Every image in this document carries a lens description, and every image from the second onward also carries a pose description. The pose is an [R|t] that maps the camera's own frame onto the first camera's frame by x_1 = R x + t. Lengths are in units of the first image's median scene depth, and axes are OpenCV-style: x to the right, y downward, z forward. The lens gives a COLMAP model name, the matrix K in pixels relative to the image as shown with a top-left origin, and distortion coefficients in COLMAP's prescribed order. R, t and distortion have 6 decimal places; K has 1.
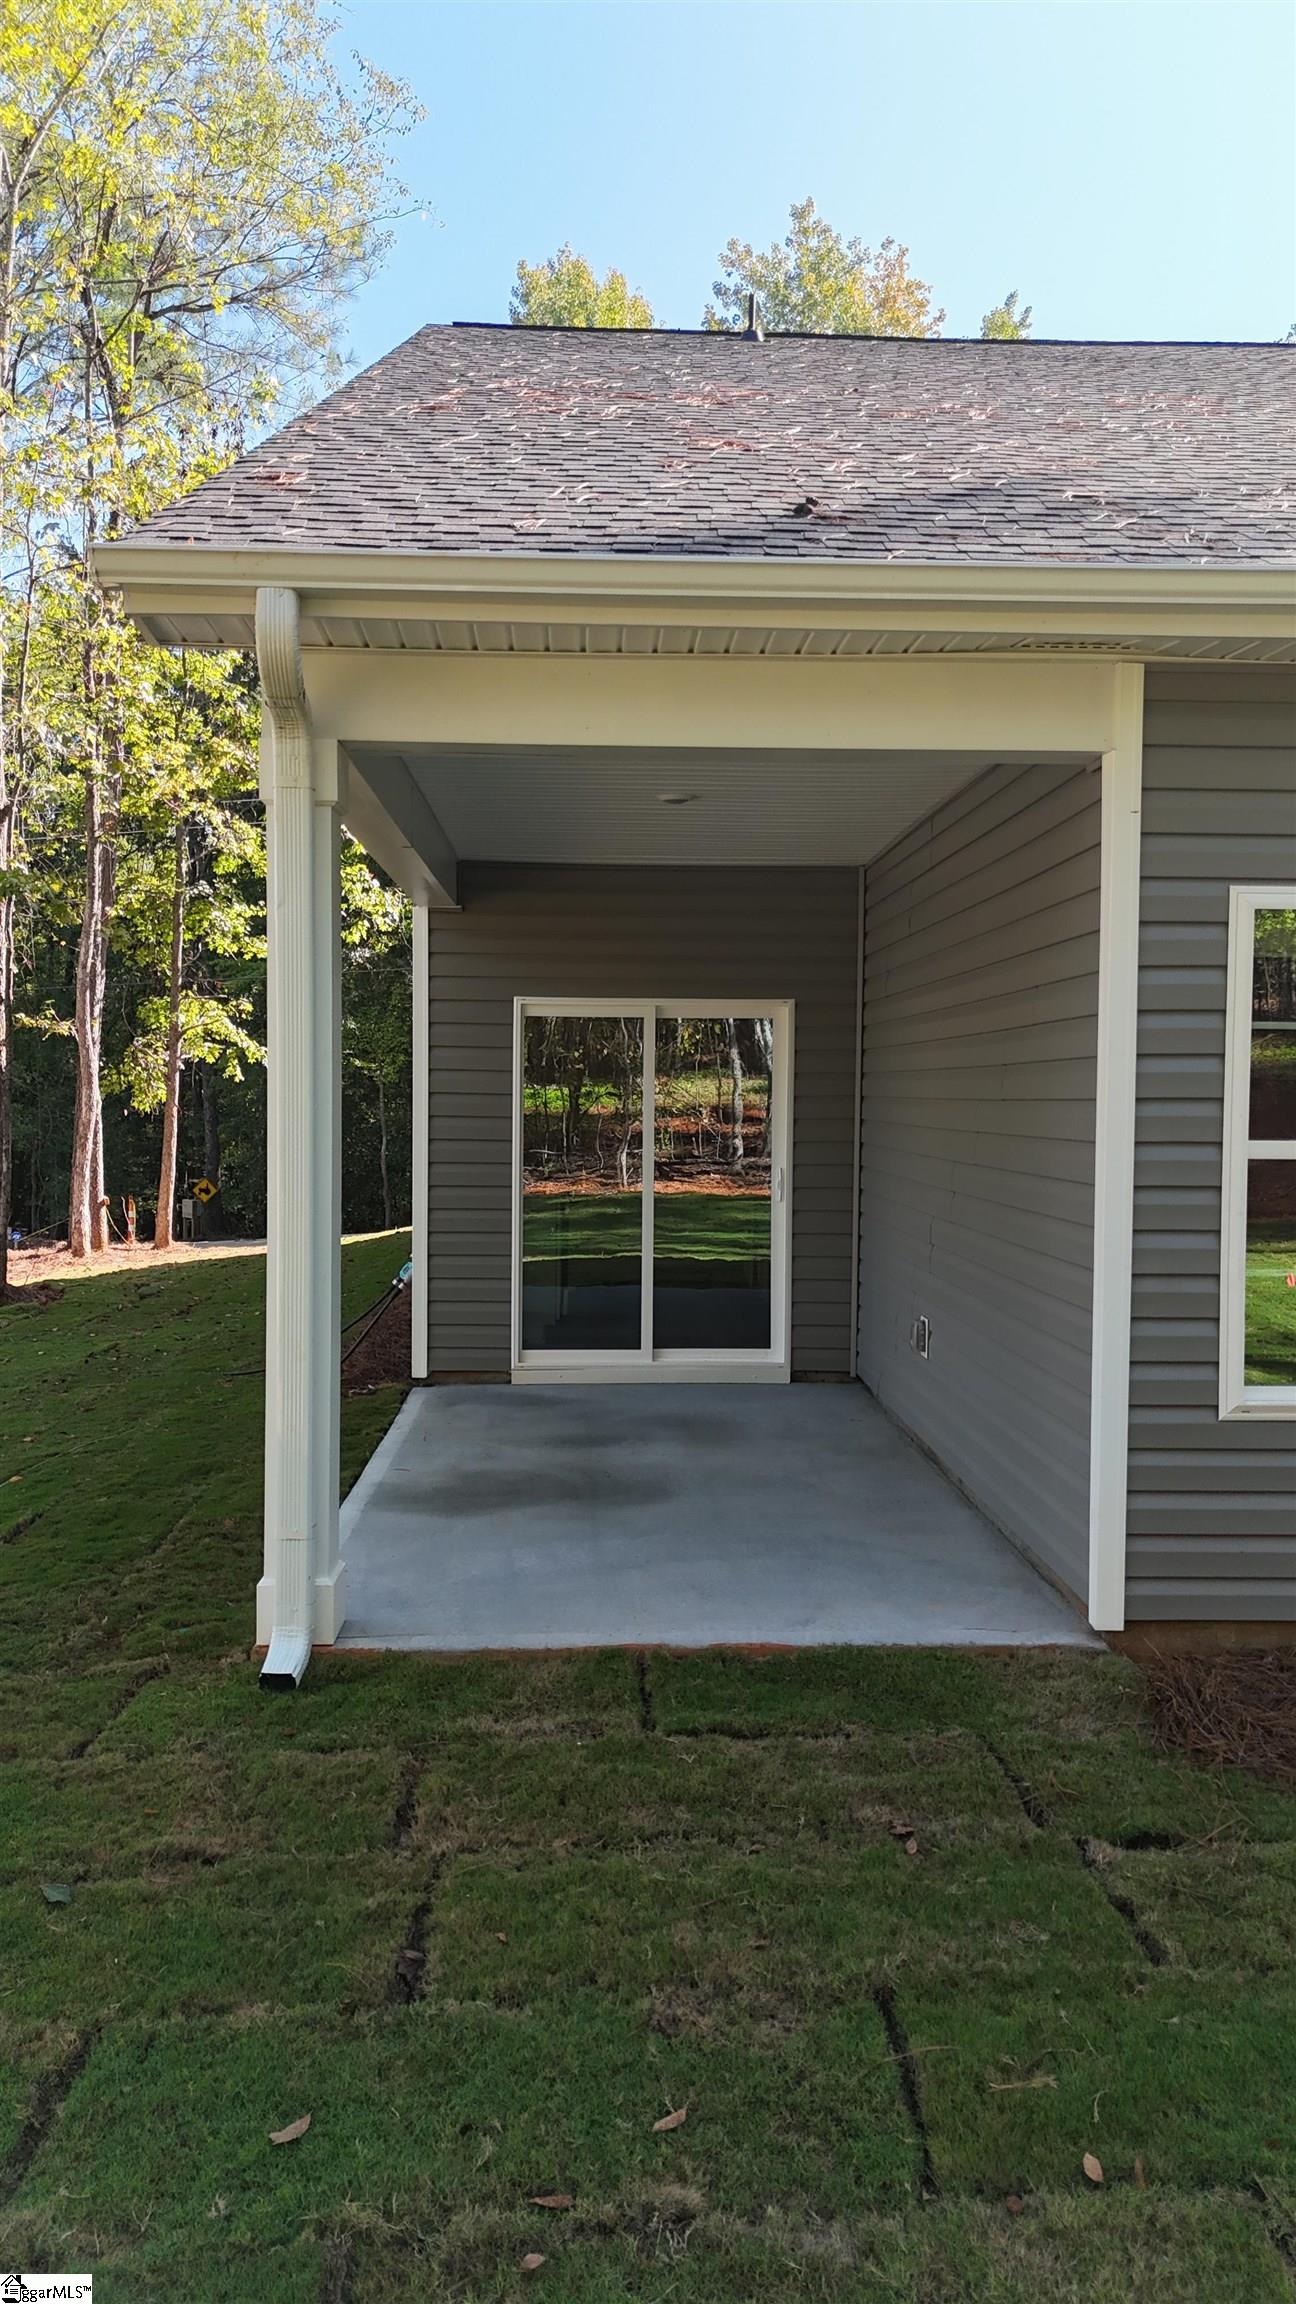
lens RADIAL K [[1688.1, 0, 648.0], [0, 1688.1, 1152.0], [0, 0, 1]] dist [0.086936, -0.085583]
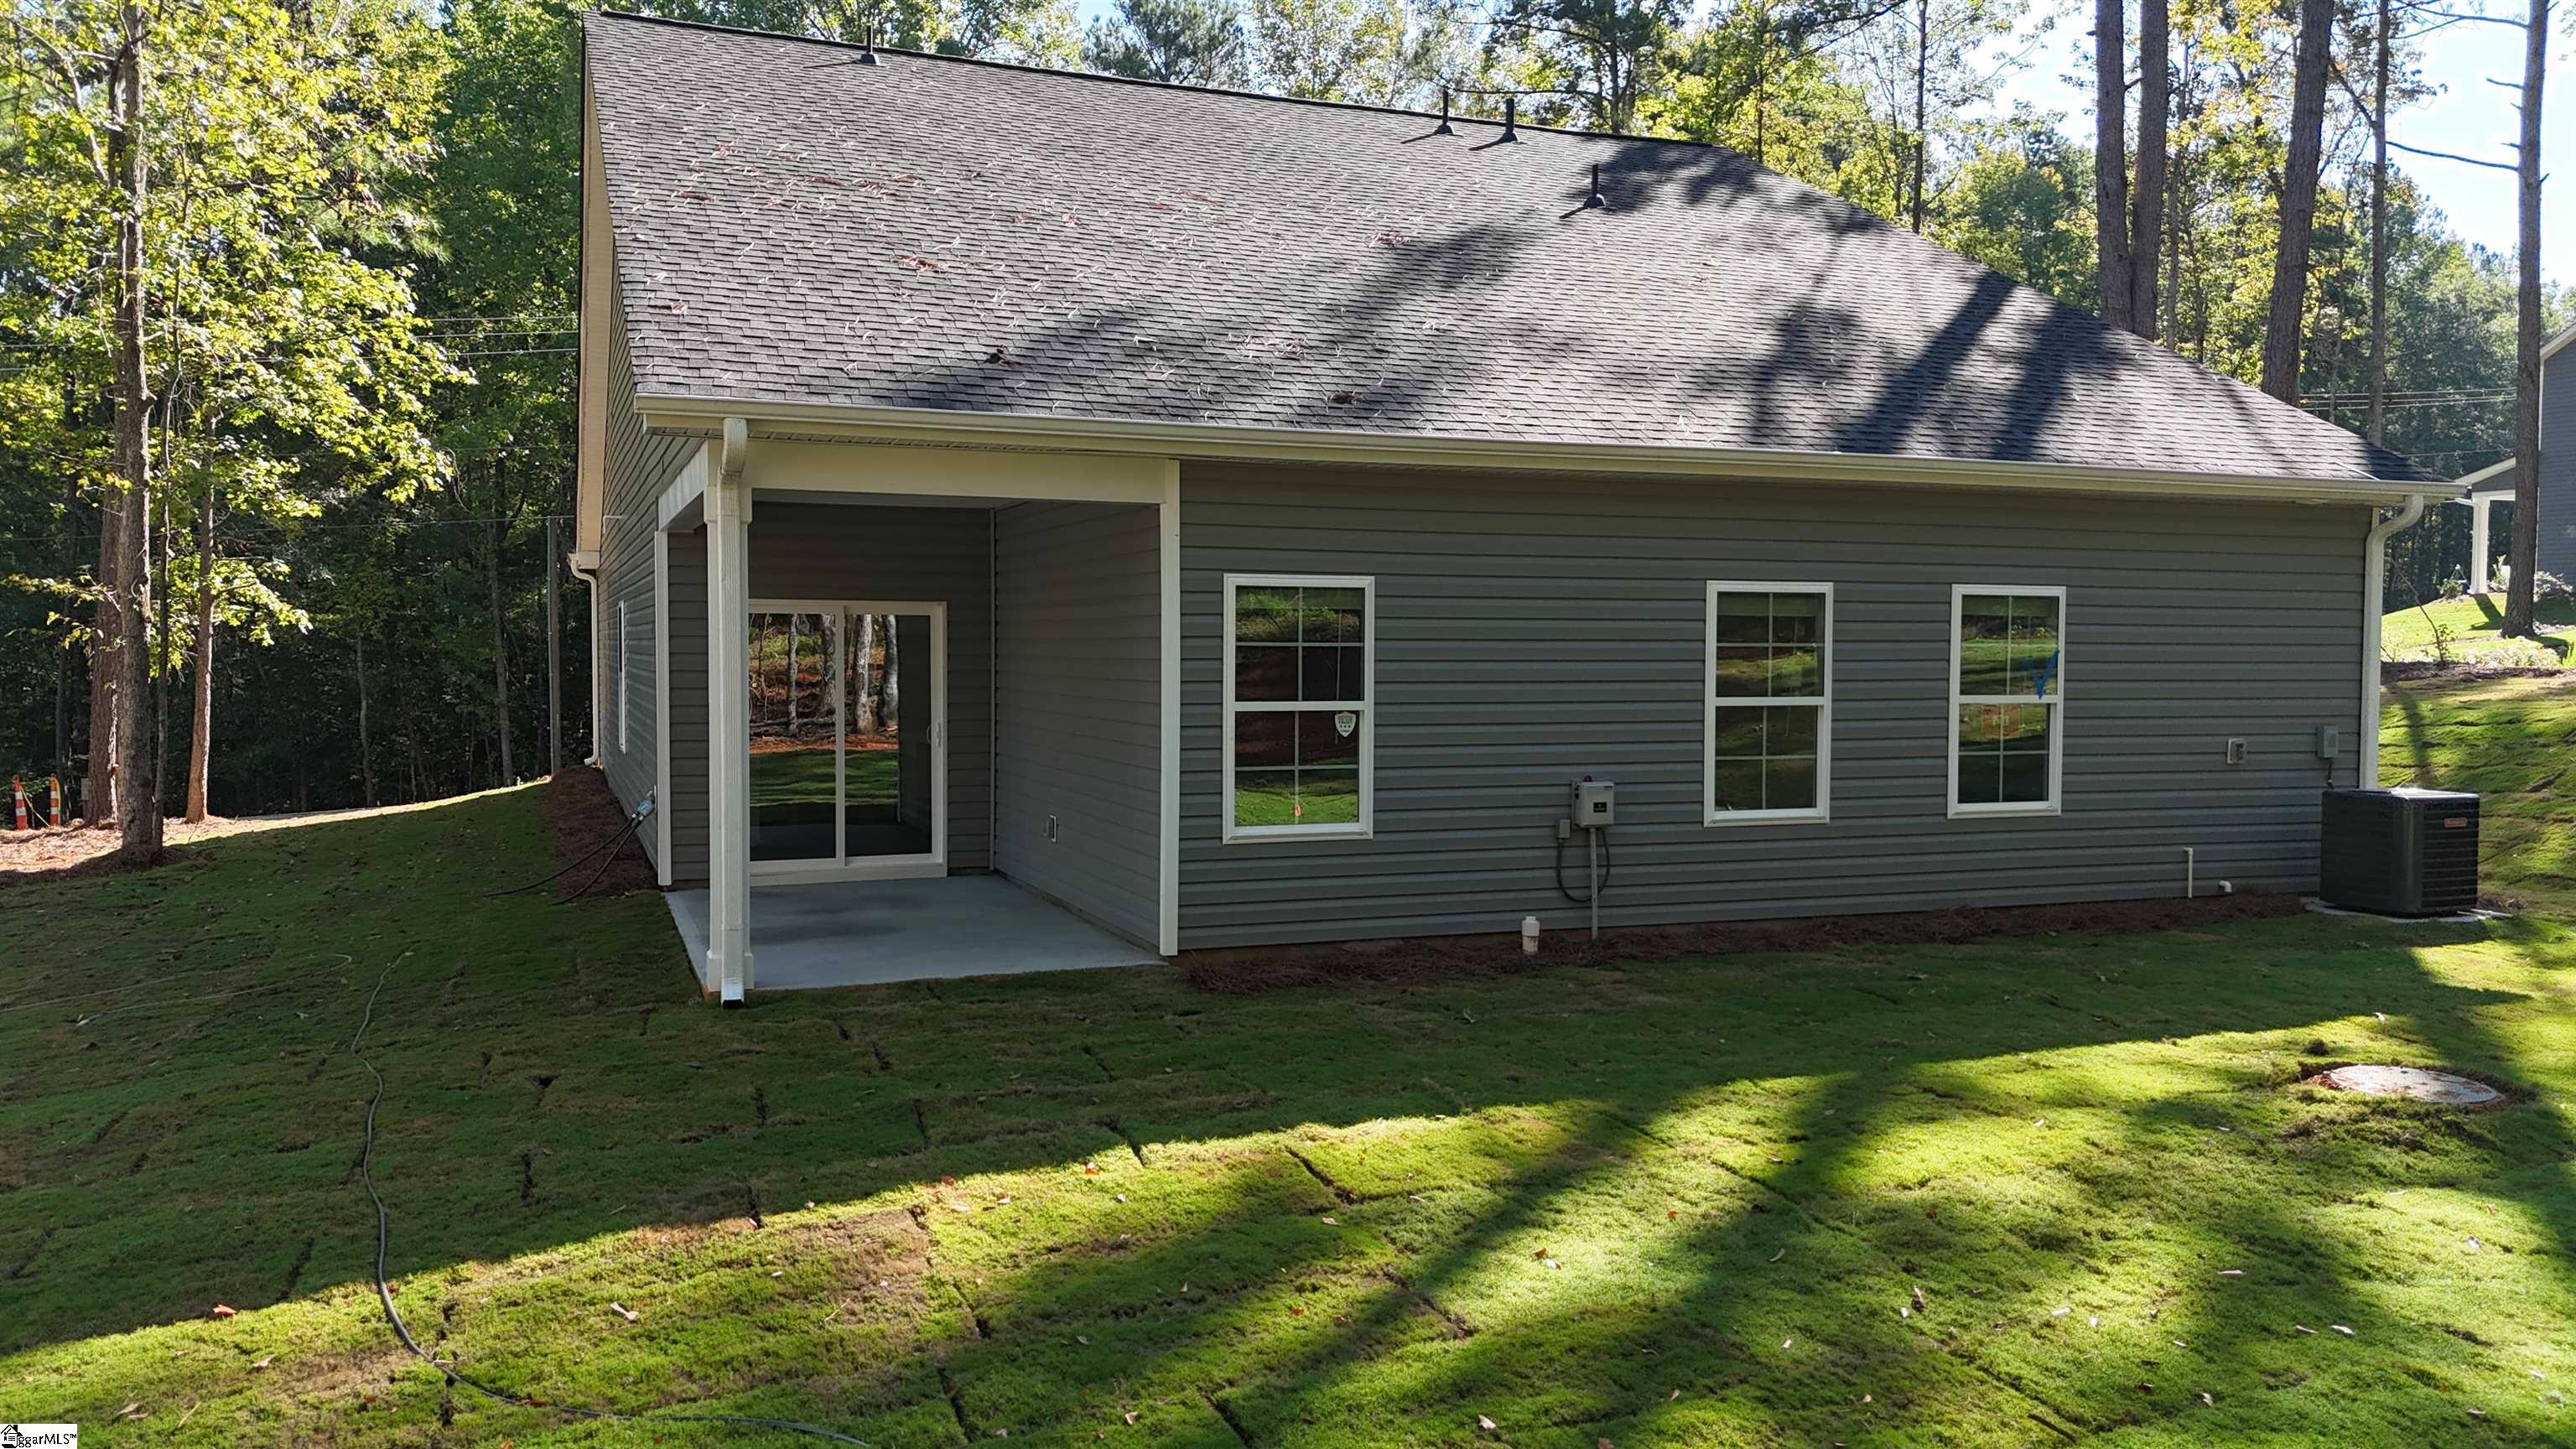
lens RADIAL K [[1901.3, 0, 1288.0], [0, 1901.3, 724.5], [0, 0, 1]] dist [0.058069, -0.037791]
pose [[0.943980, -0.017847, 0.329518, -0.308048], [0.015096, 0.999827, 0.010906, -0.004118], [-0.329656, -0.005321, 0.944086, -1.072996]]
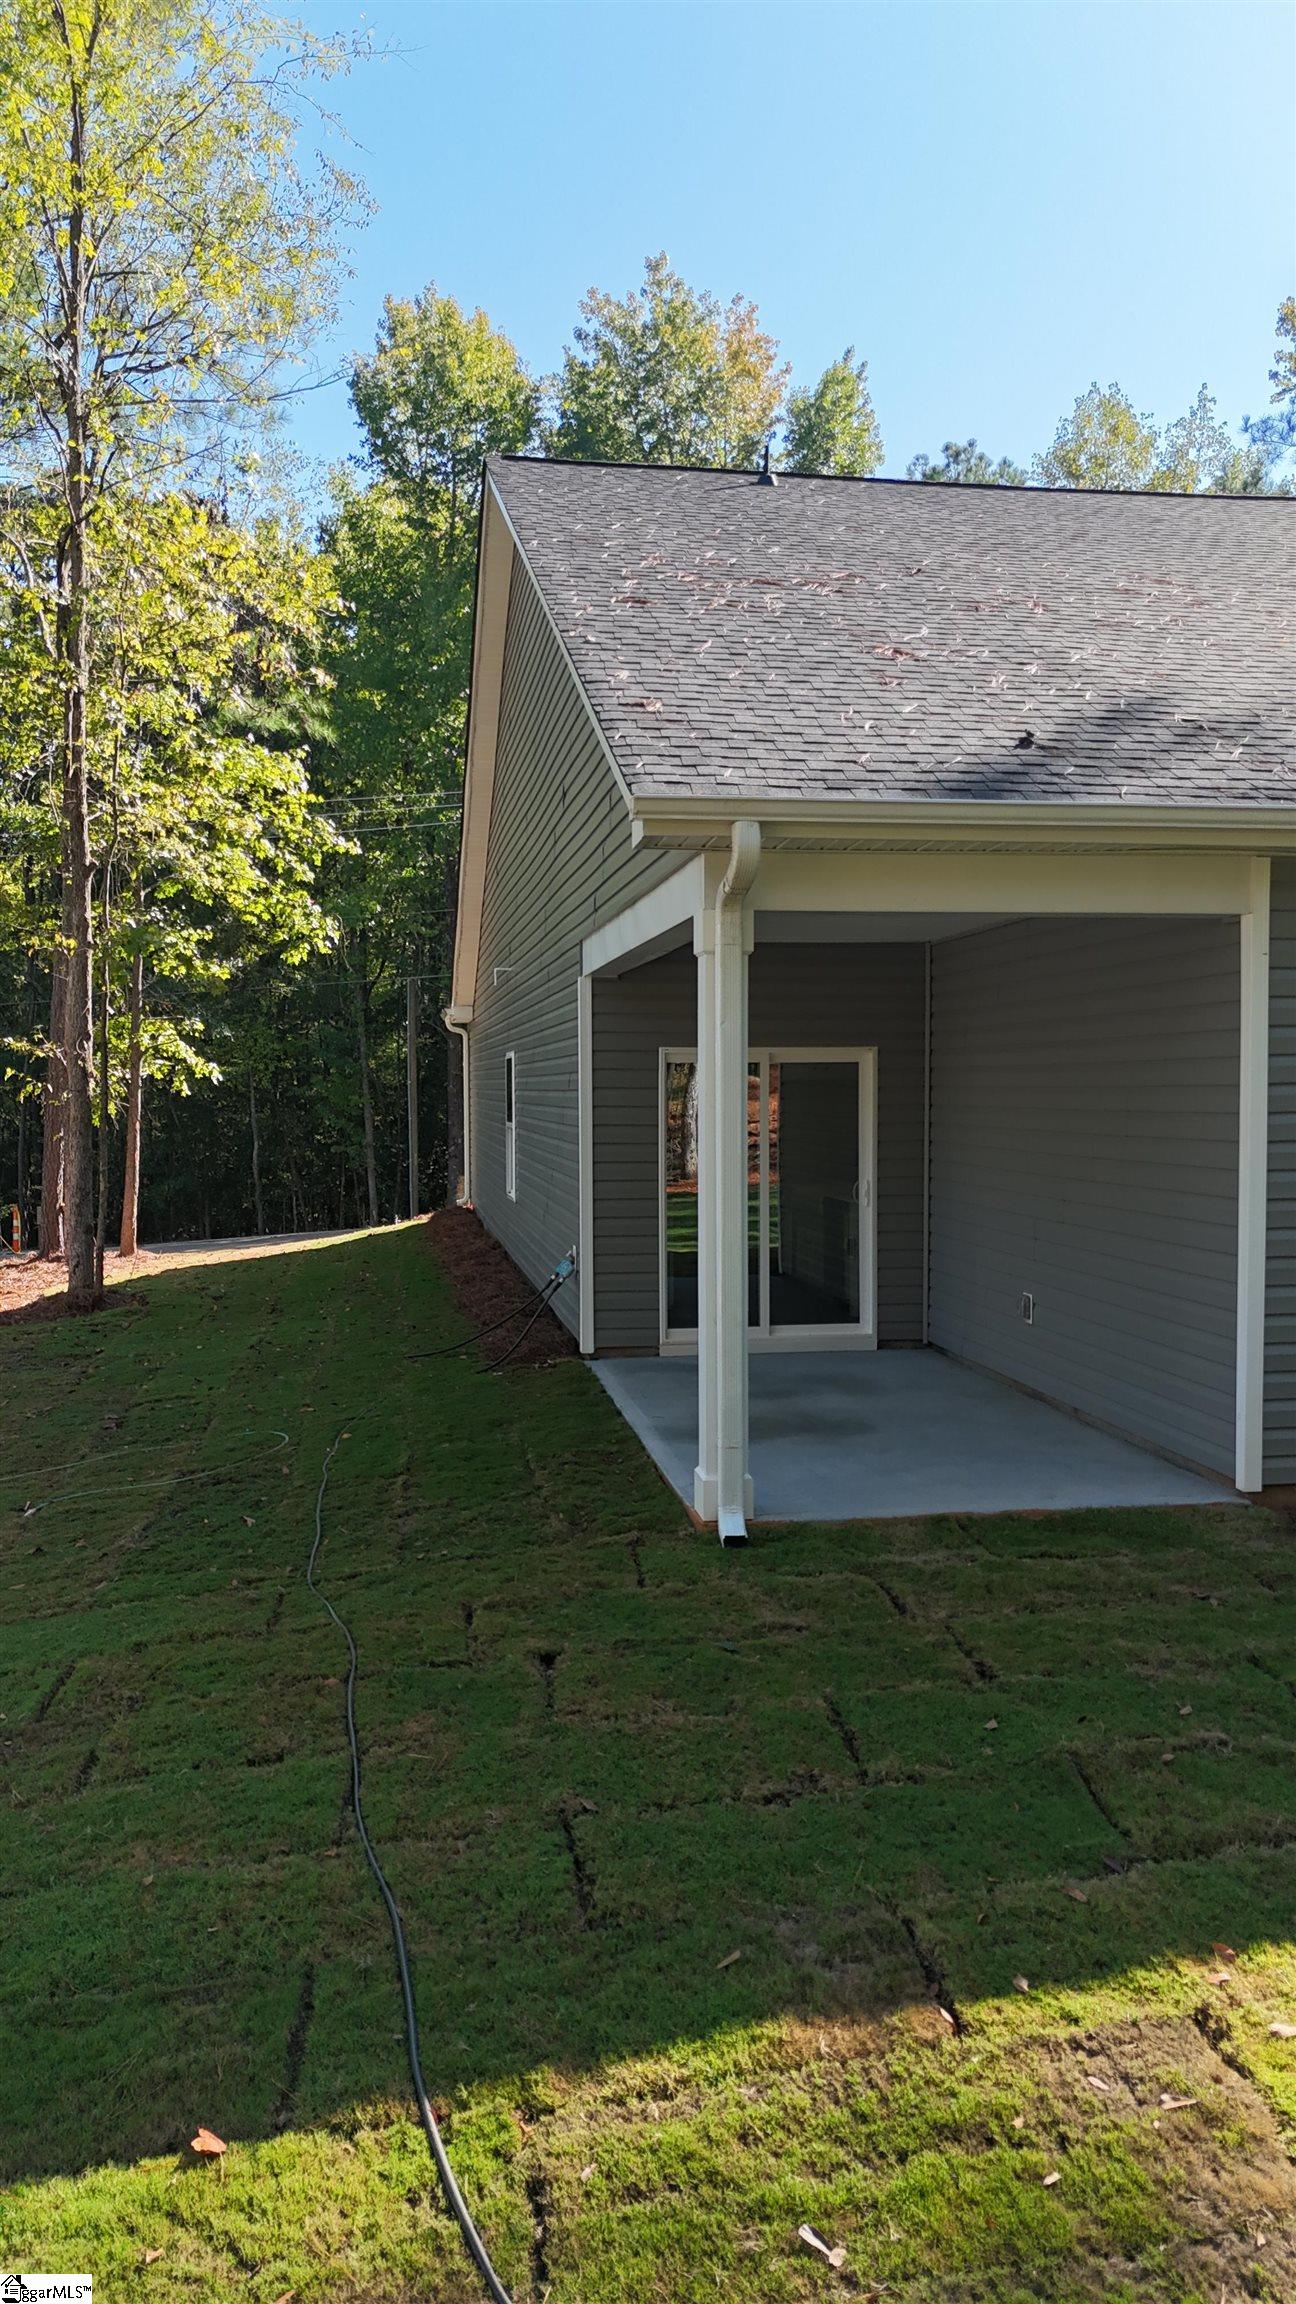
lens RADIAL K [[1688.1, 0, 648.0], [0, 1688.1, 1152.0], [0, 0, 1]] dist [0.086936, -0.085583]
pose [[0.992499, -0.016730, 0.121100, -0.441981], [0.016252, 0.999856, 0.004932, -0.037892], [-0.121166, -0.002926, 0.992628, -0.441103]]
